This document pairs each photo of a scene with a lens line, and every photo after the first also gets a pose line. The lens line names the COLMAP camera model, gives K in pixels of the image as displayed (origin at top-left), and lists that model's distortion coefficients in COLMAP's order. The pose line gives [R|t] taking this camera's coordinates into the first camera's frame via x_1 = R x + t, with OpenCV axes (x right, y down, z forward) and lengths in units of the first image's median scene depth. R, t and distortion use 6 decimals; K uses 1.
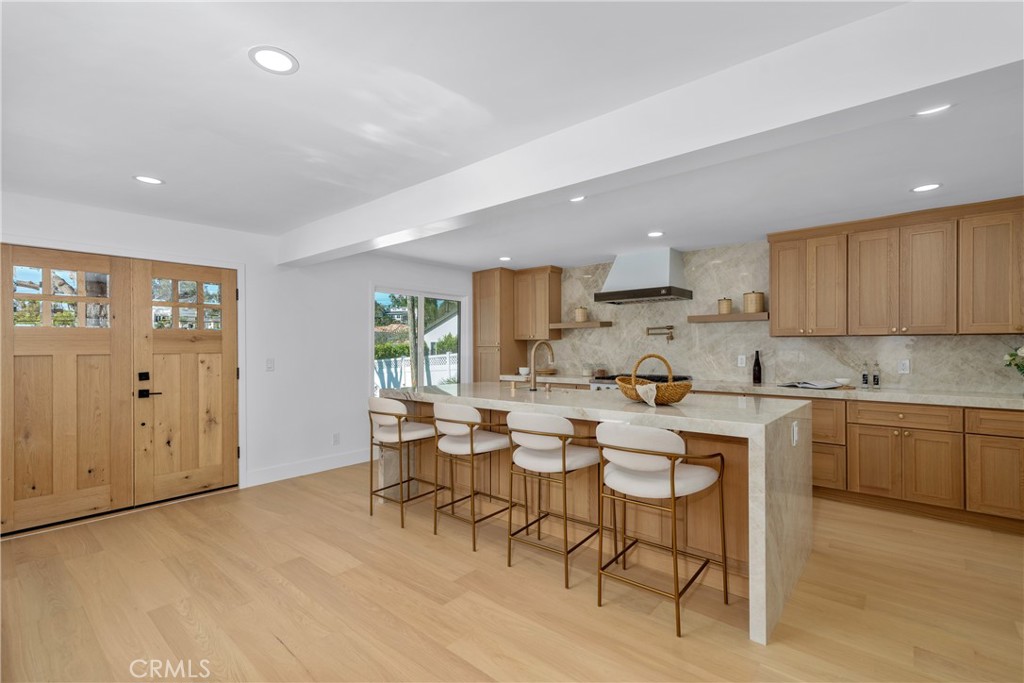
lens RADIAL K [[454.6, 0, 514.7], [0, 454.6, 346.7], [0, 0, 1]] dist [0.007772, 0.000018]
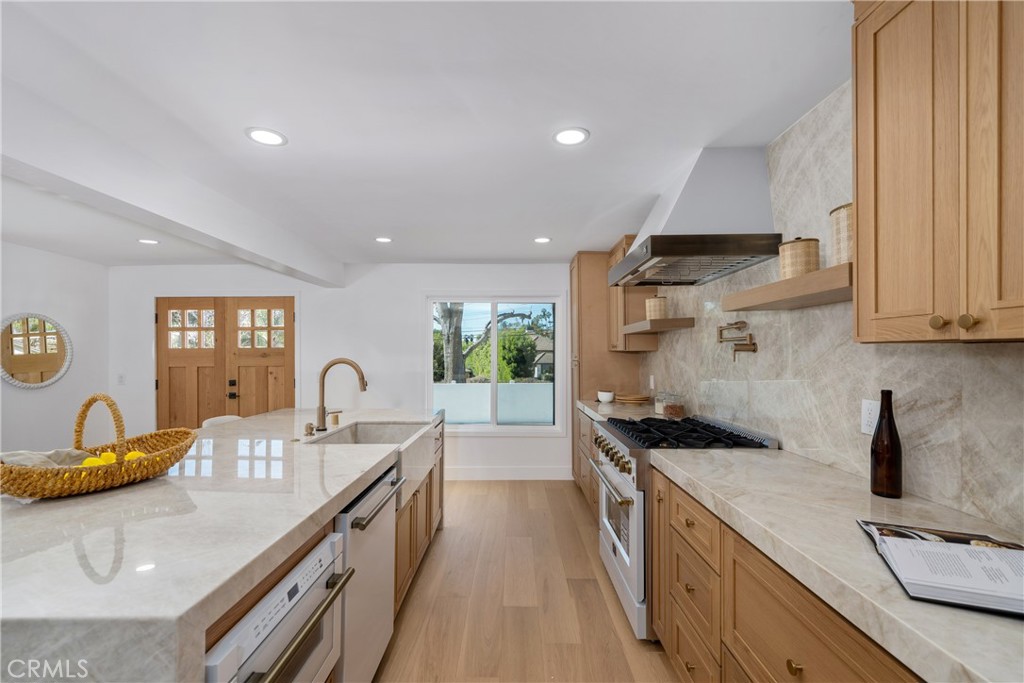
lens RADIAL K [[454.6, 0, 514.9], [0, 454.6, 353.8], [0, 0, 1]] dist [0.007772, 0.000018]
pose [[0.649995, -0.001527, -0.759937, 0.693382], [0.001947, 0.999998, -0.000344, -0.017945], [0.759936, -0.001255, 0.649997, 0.697339]]
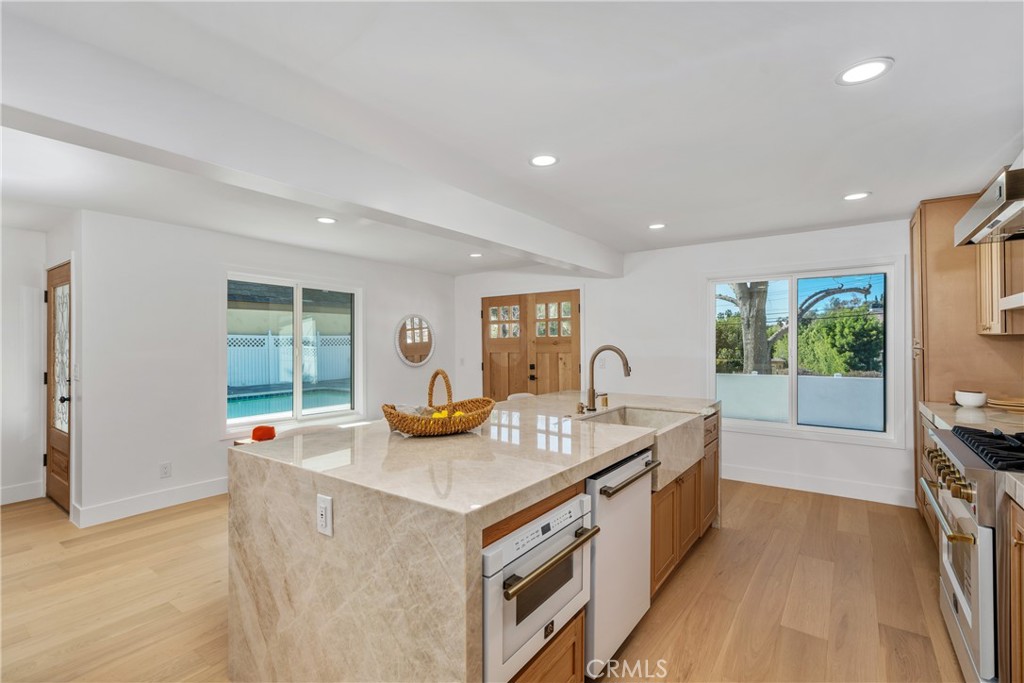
lens RADIAL K [[472.4, 0, 503.7], [0, 472.4, 345.3], [0, 0, 1]] dist [0.009056, 0.000482]
pose [[0.074483, 0.004588, -0.997212, 0.755329], [0.007892, 0.999955, 0.005190, -0.017431], [0.997191, -0.008257, 0.074443, 0.716105]]
